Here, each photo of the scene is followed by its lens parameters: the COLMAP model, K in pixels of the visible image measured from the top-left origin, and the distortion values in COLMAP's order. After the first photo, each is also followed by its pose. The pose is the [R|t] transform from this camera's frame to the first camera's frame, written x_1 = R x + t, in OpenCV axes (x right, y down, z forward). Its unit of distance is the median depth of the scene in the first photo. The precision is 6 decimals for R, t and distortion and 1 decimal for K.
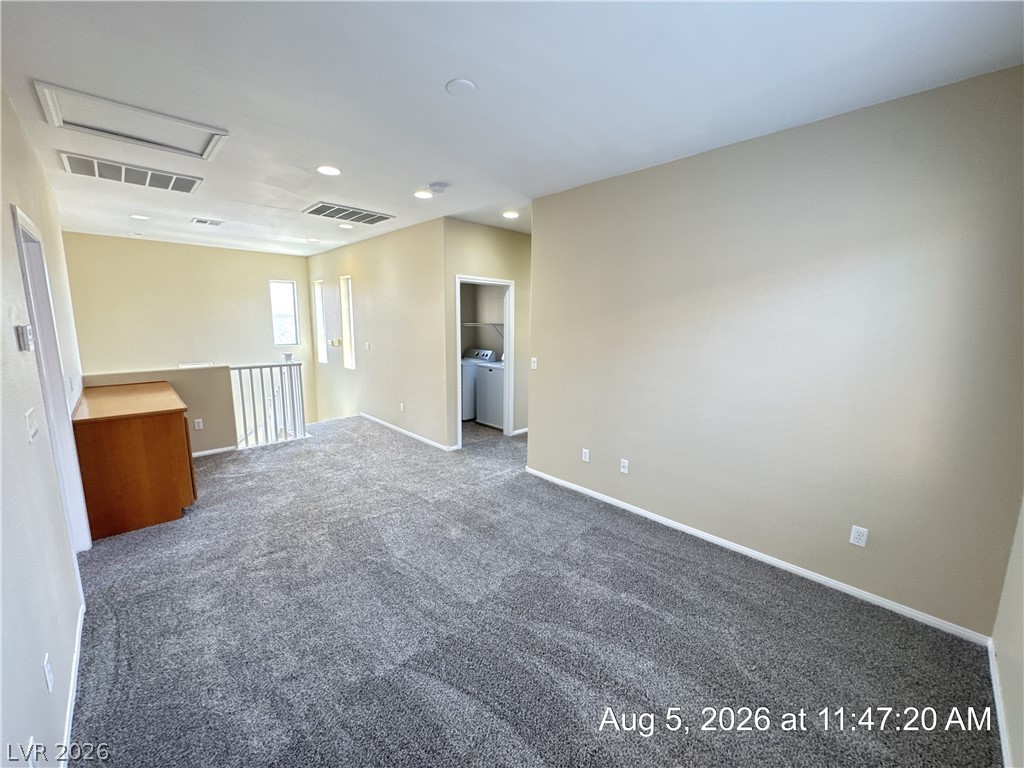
lens RADIAL K [[410.0, 0, 513.1], [0, 410.0, 384.5], [0, 0, 1]] dist [-0.002673, 0.000168]
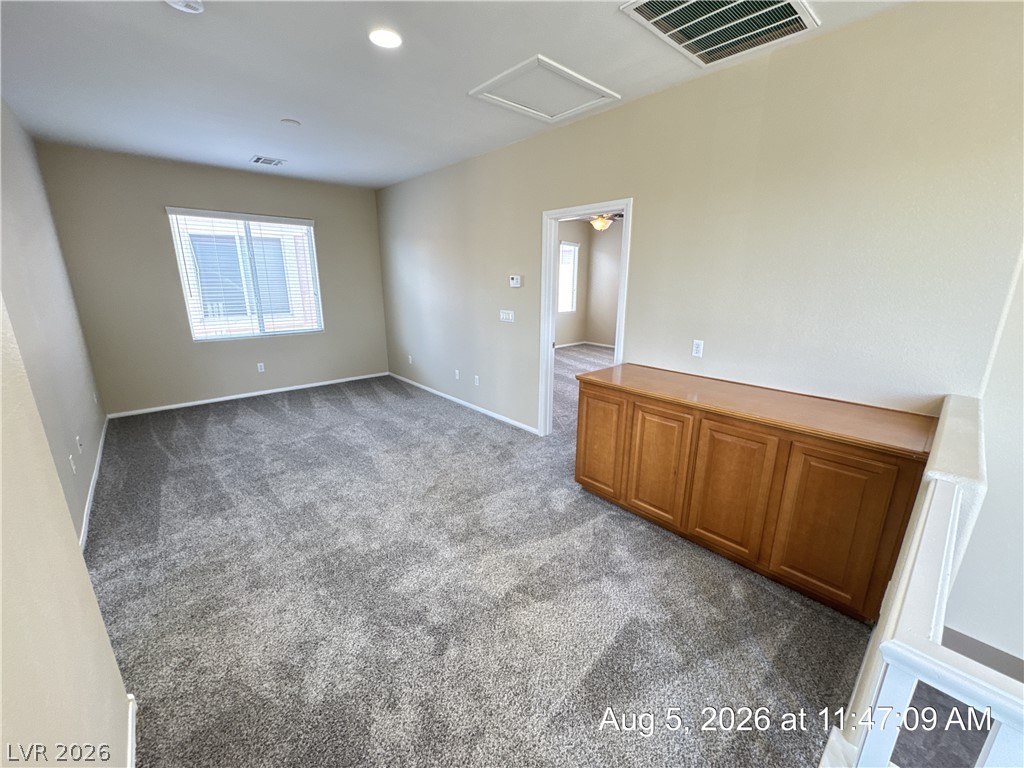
lens RADIAL K [[410.0, 0, 513.1], [0, 410.0, 384.5], [0, 0, 1]] dist [-0.002673, 0.000168]
pose [[-0.999094, -0.024065, 0.035106, -0.530420], [-0.007878, 0.915120, 0.403104, -0.213763], [-0.041827, 0.402462, -0.914481, 1.395034]]
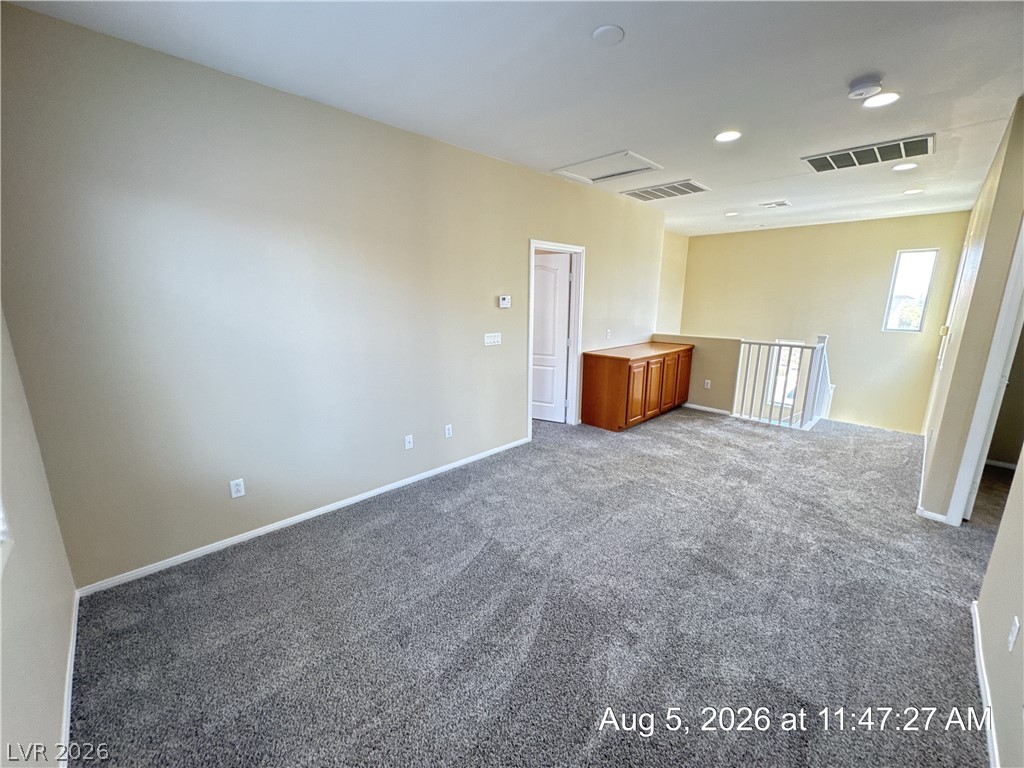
lens RADIAL K [[410.0, 0, 513.1], [0, 410.0, 384.5], [0, 0, 1]] dist [-0.002673, 0.000168]
pose [[0.016574, 0.201707, -0.979306, 0.456695], [-0.162981, 0.966886, 0.196391, -0.051835], [0.986490, 0.156354, 0.048900, 0.420405]]
